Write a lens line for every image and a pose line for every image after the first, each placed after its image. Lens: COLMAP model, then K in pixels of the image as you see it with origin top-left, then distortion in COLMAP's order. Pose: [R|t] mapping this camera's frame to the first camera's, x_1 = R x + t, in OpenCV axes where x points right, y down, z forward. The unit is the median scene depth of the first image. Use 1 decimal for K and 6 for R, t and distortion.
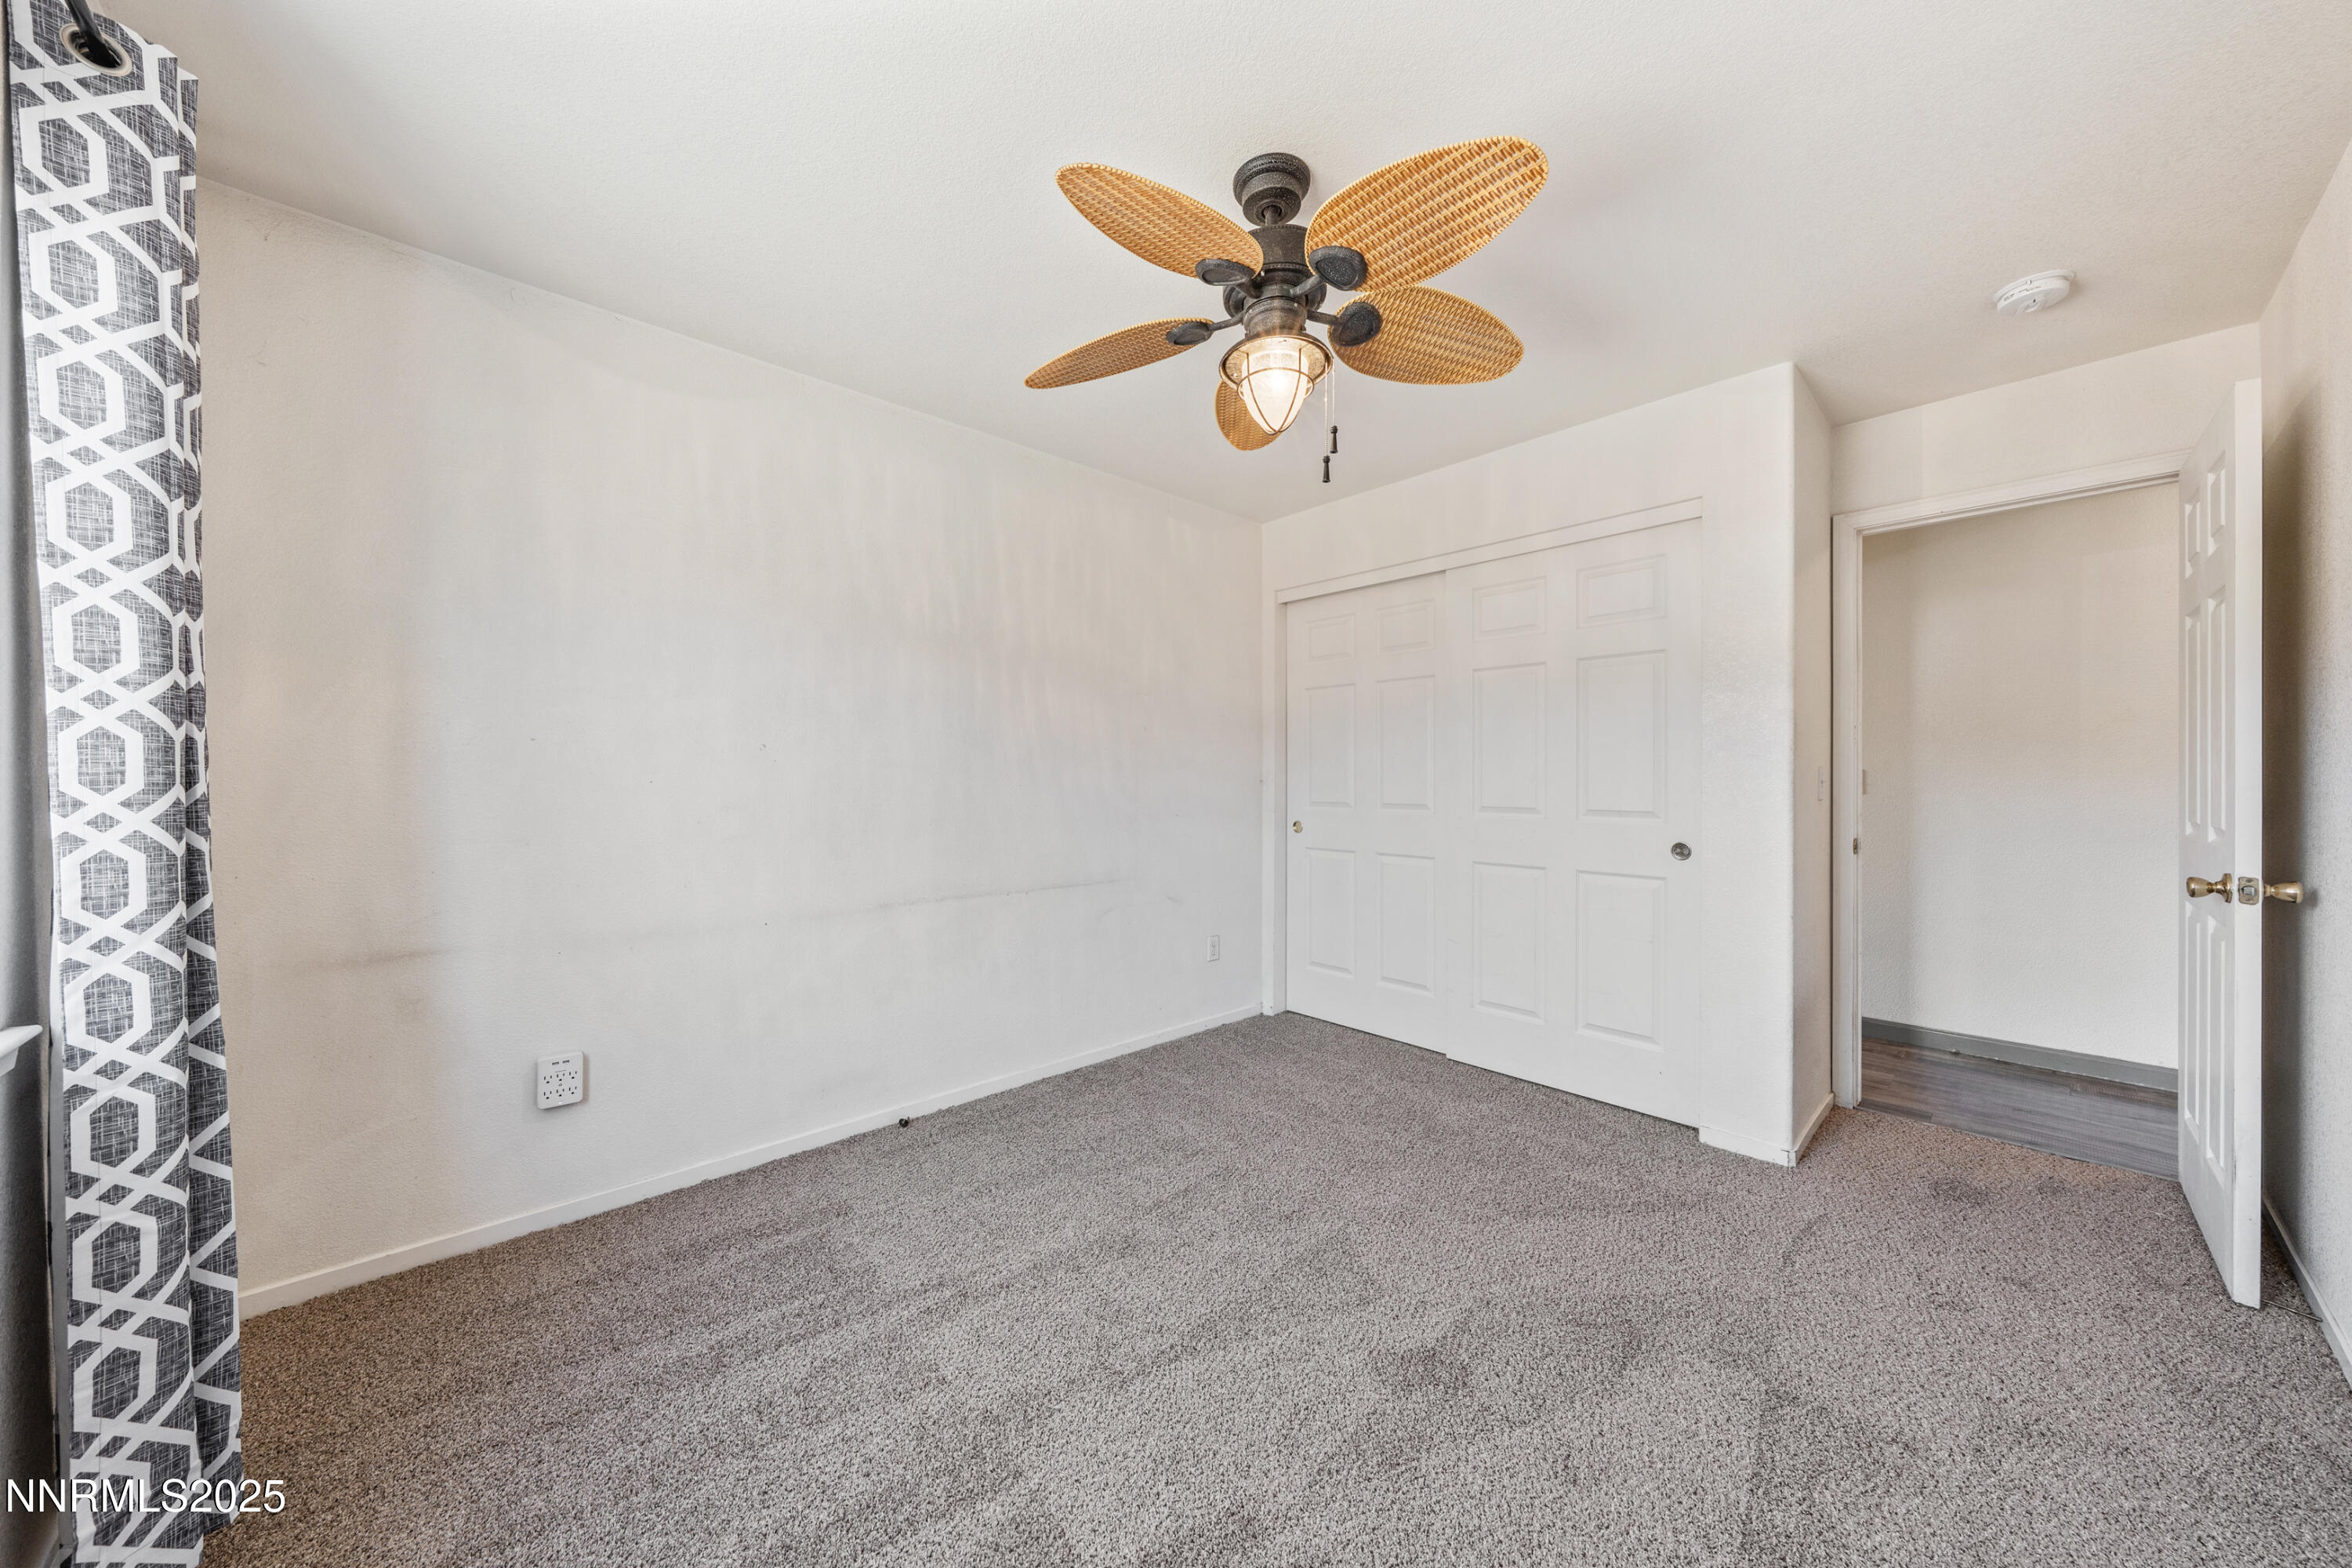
lens RADIAL K [[799.4, 0, 1168.4], [0, 799.4, 783.1], [0, 0, 1]] dist [-0.000258, 0.000258]
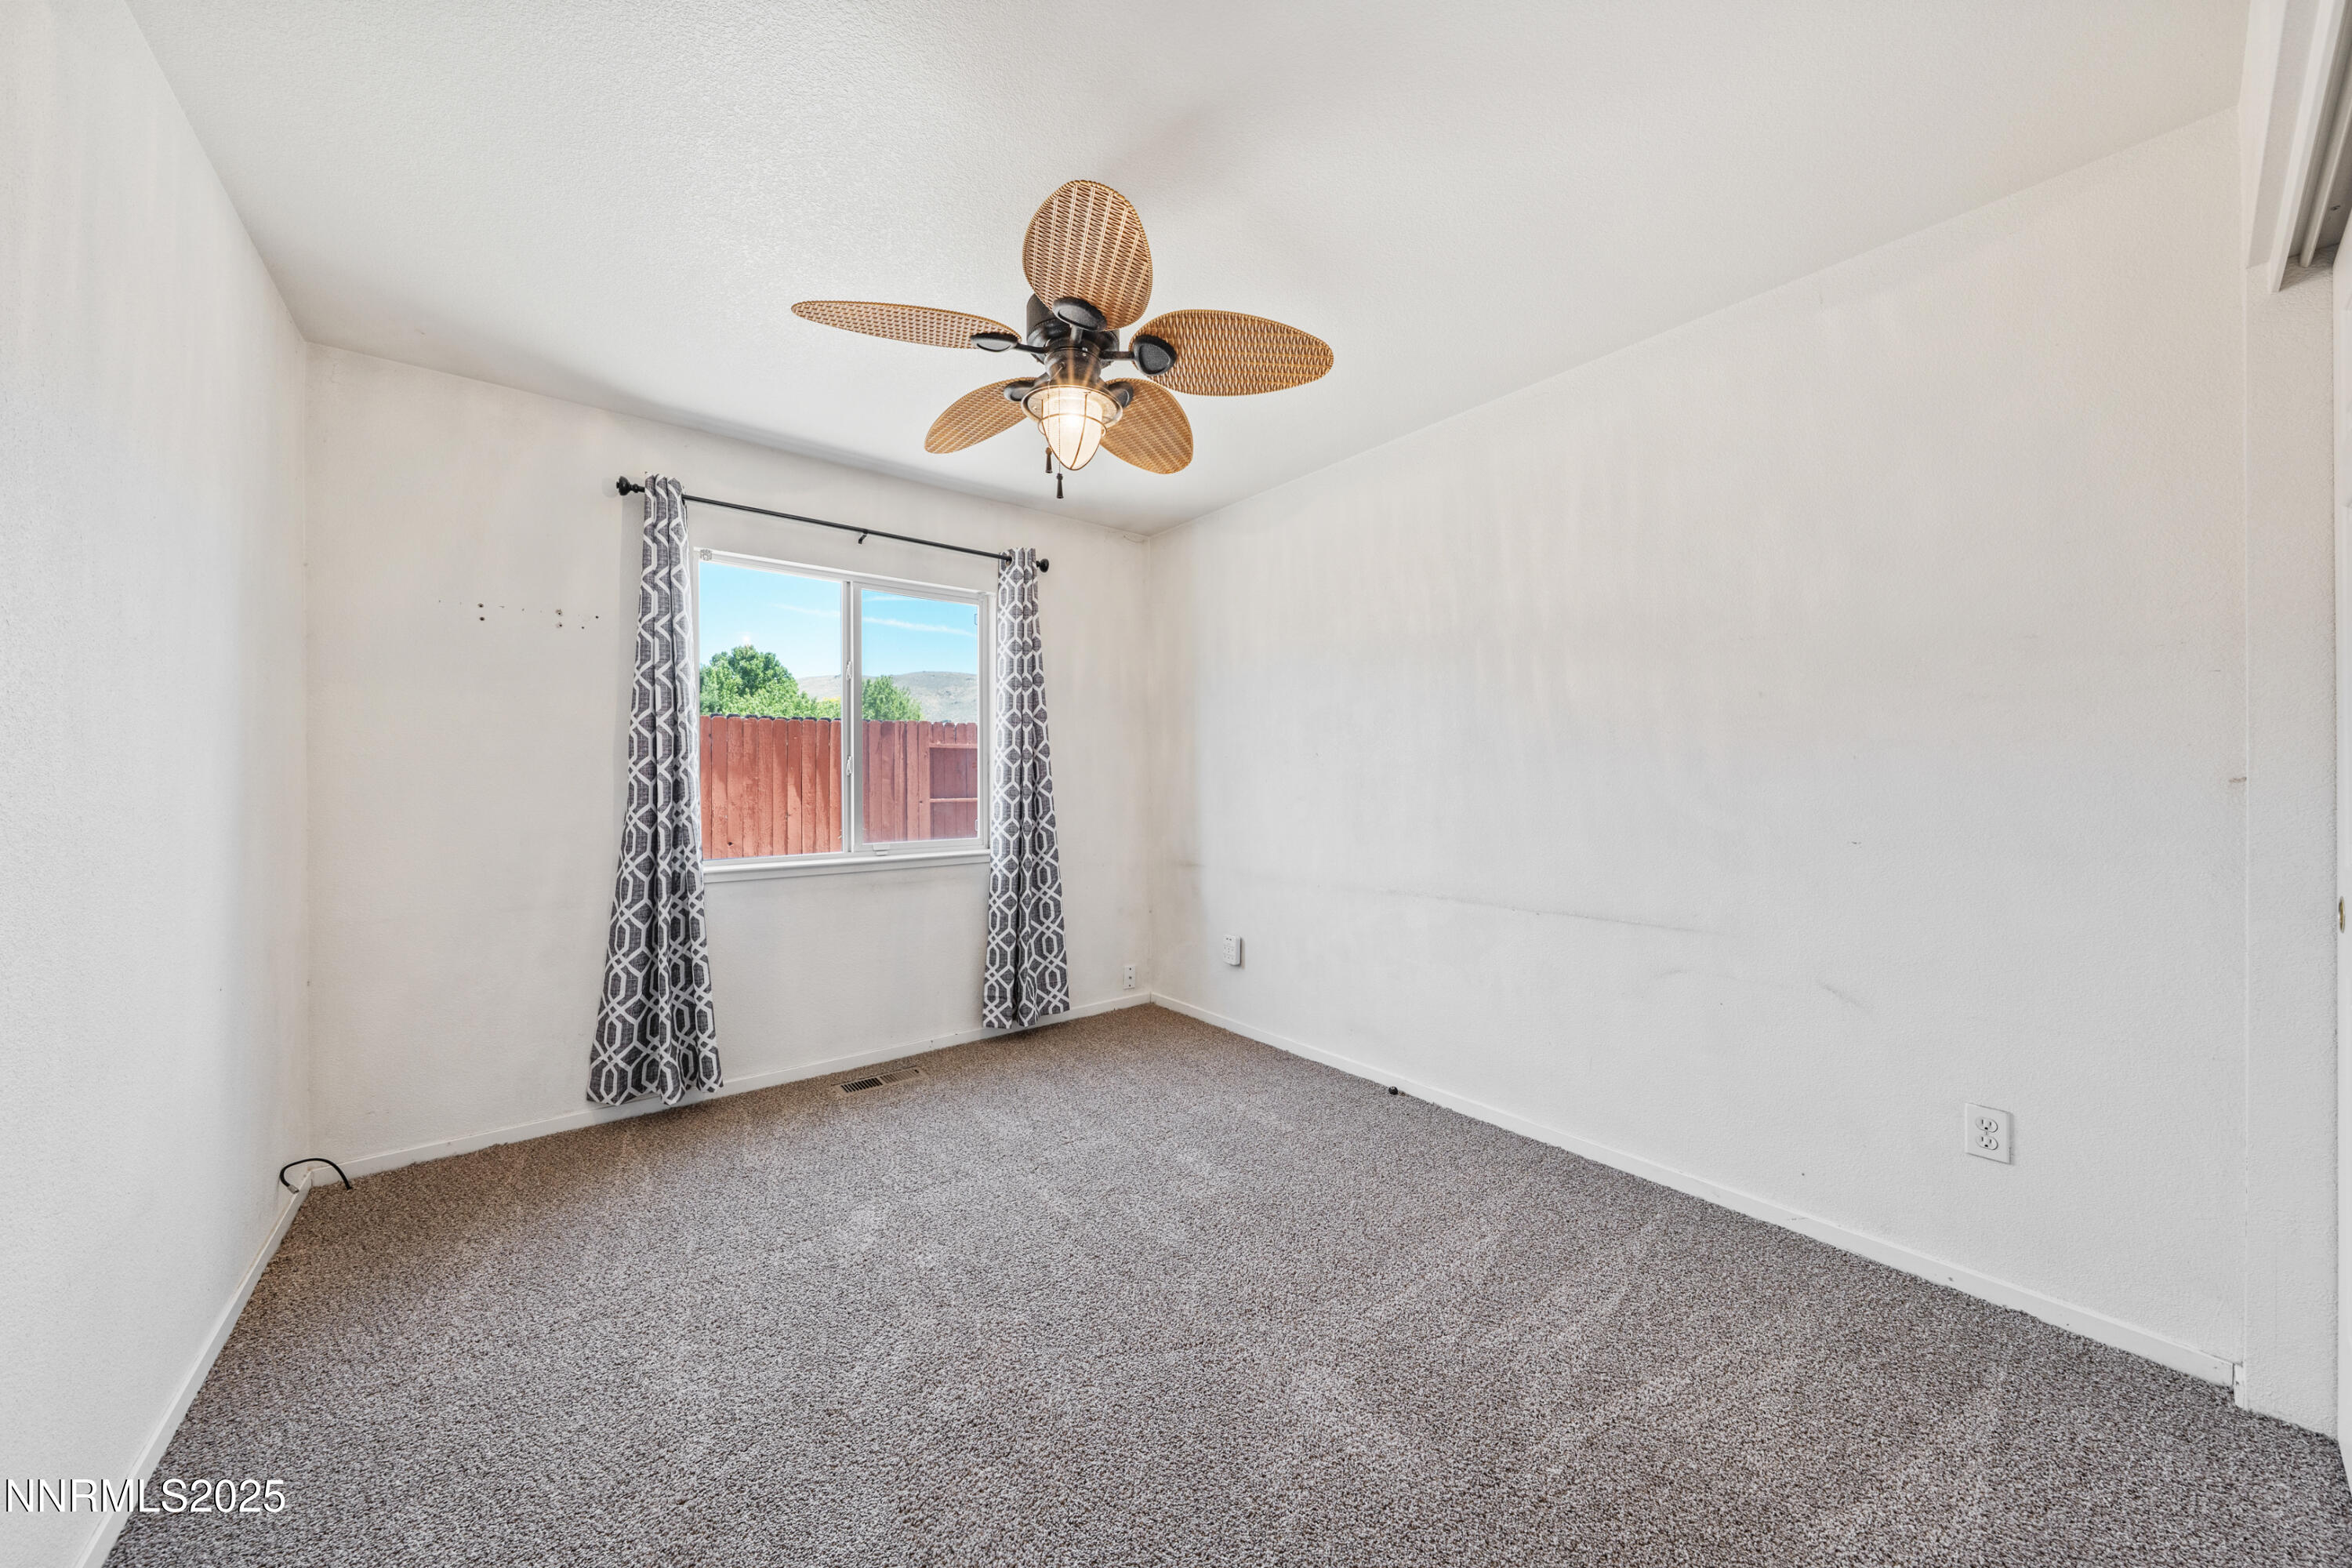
lens RADIAL K [[799.4, 0, 1168.4], [0, 799.4, 783.1], [0, 0, 1]] dist [-0.000258, 0.000258]
pose [[-0.075994, 0.001181, -0.997108, 0.784932], [-0.003950, 0.999991, 0.001485, 0.001307], [0.997100, 0.004051, -0.075989, 0.770362]]
